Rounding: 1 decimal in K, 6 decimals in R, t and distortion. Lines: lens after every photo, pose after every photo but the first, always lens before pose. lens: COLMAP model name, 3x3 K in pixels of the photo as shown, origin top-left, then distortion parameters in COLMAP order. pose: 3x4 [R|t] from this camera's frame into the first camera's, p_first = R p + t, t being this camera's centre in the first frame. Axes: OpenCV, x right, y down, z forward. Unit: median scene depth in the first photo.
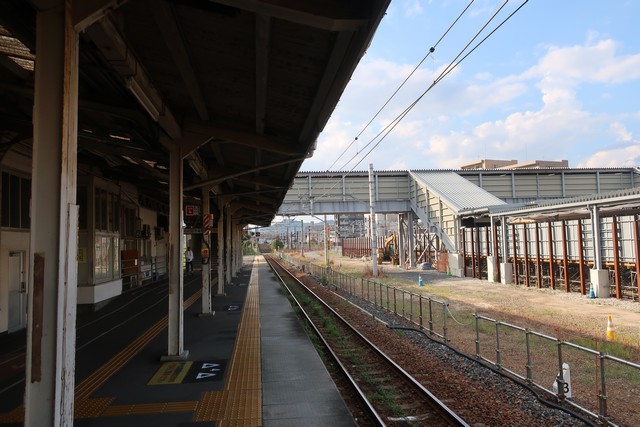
lens RADIAL K [[502.8, 0, 319.2], [0, 502.8, 213.8], [0, 0, 1]] dist [-0.003909, 0.000015]
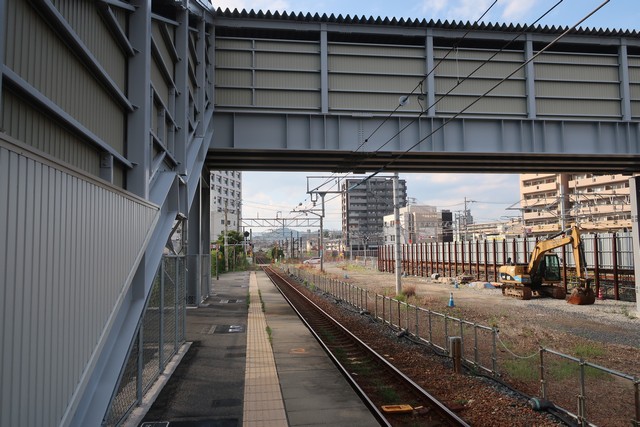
lens RADIAL K [[502.8, 0, 319.2], [0, 502.8, 213.8], [0, 0, 1]] dist [-0.003909, 0.000015]
pose [[0.999875, 0.011673, 0.010660, -0.018519], [-0.011489, 0.999786, -0.017187, 0.008694], [-0.010859, 0.017062, 0.999795, 0.142172]]
